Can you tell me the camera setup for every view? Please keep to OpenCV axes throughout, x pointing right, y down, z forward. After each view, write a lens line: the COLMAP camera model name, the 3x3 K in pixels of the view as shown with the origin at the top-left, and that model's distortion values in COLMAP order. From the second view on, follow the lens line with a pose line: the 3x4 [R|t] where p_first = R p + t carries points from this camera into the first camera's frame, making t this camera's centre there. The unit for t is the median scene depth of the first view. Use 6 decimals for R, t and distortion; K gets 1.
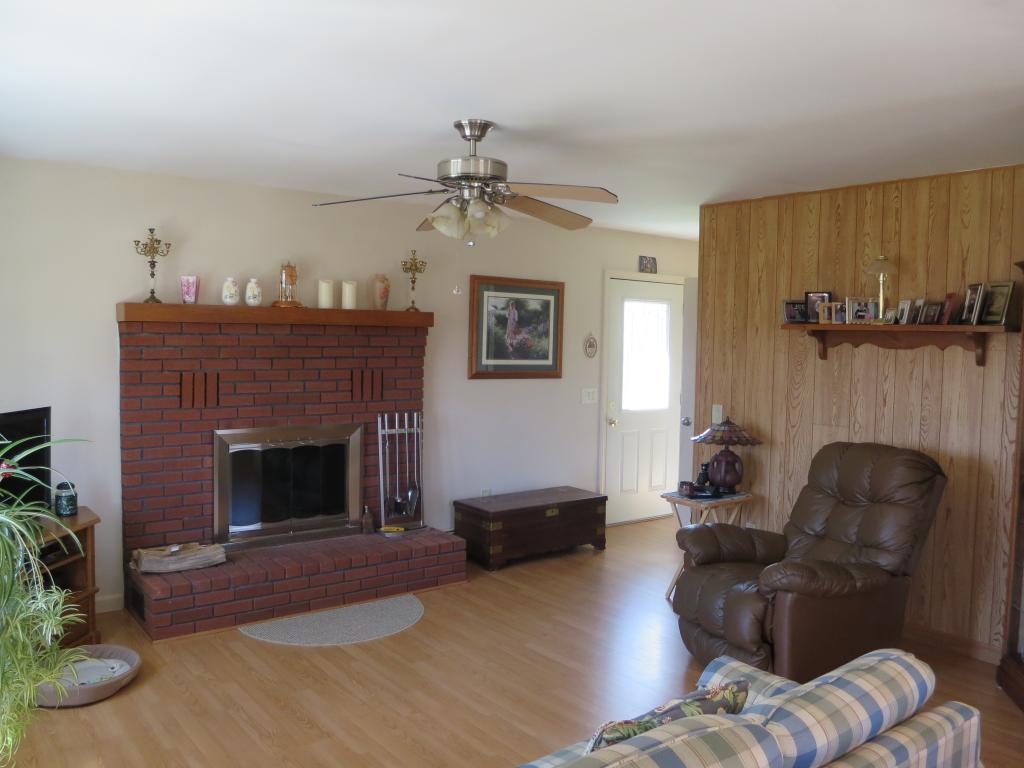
lens RADIAL K [[856.2, 0, 532.3], [0, 856.2, 363.2], [0, 0, 1]] dist [-0.066111, 0.030155]
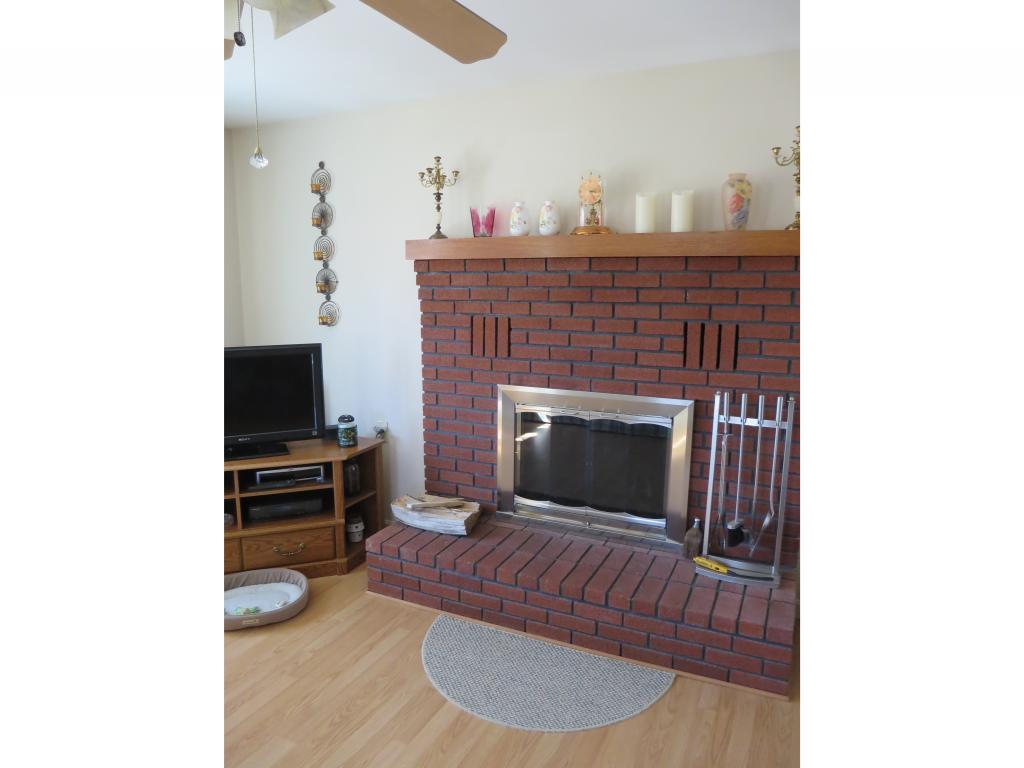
lens RADIAL K [[633.2, 0, 510.8], [0, 633.2, 374.8], [0, 0, 1]] dist [-0.069649, -0.002447]
pose [[0.441078, 0.119653, -0.889457, 0.198427], [-0.024972, 0.992325, 0.121107, -0.008756], [0.897121, -0.031206, 0.440681, 0.700558]]
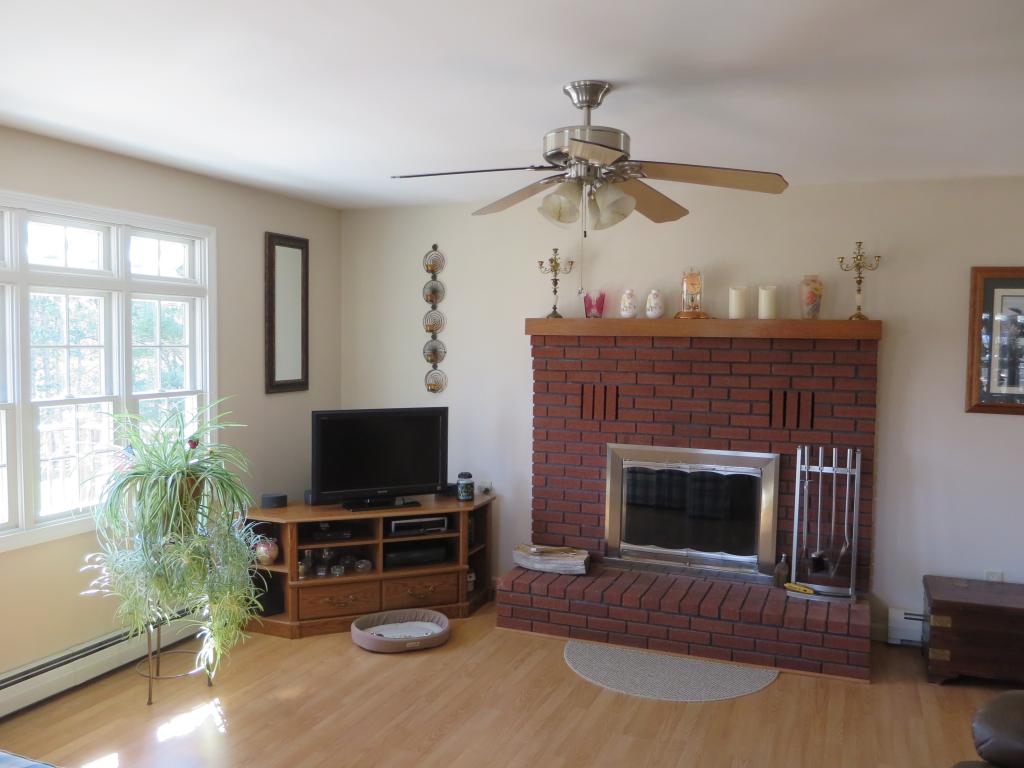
lens RADIAL K [[856.2, 0, 510.7], [0, 856.2, 364.1], [0, 0, 1]] dist [-0.066111, 0.030155]
pose [[0.488167, 0.015327, -0.872616, 0.433649], [-0.036065, 0.999346, -0.002623, -0.007333], [0.872005, 0.032751, 0.488401, 0.388838]]
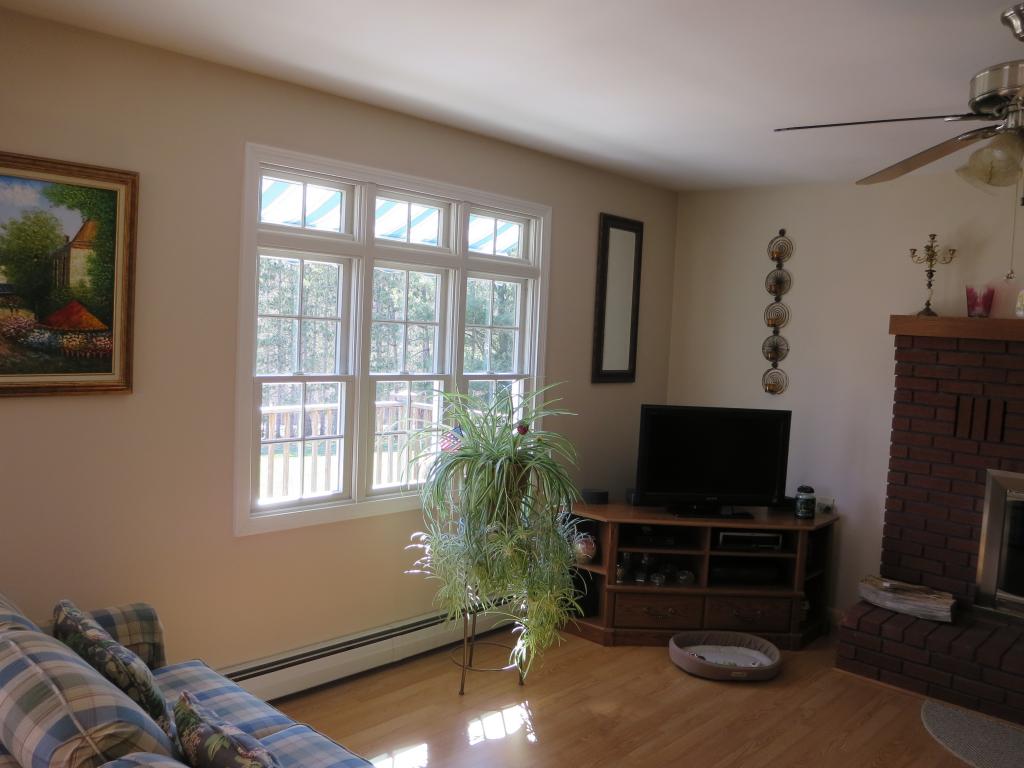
lens RADIAL K [[856.2, 0, 509.1], [0, 856.2, 362.6], [0, 0, 1]] dist [-0.066111, 0.030155]
pose [[0.154644, 0.034332, -0.987374, 0.349801], [-0.091665, 0.995584, 0.020260, 0.001623], [0.983709, 0.087374, 0.157108, 0.384578]]
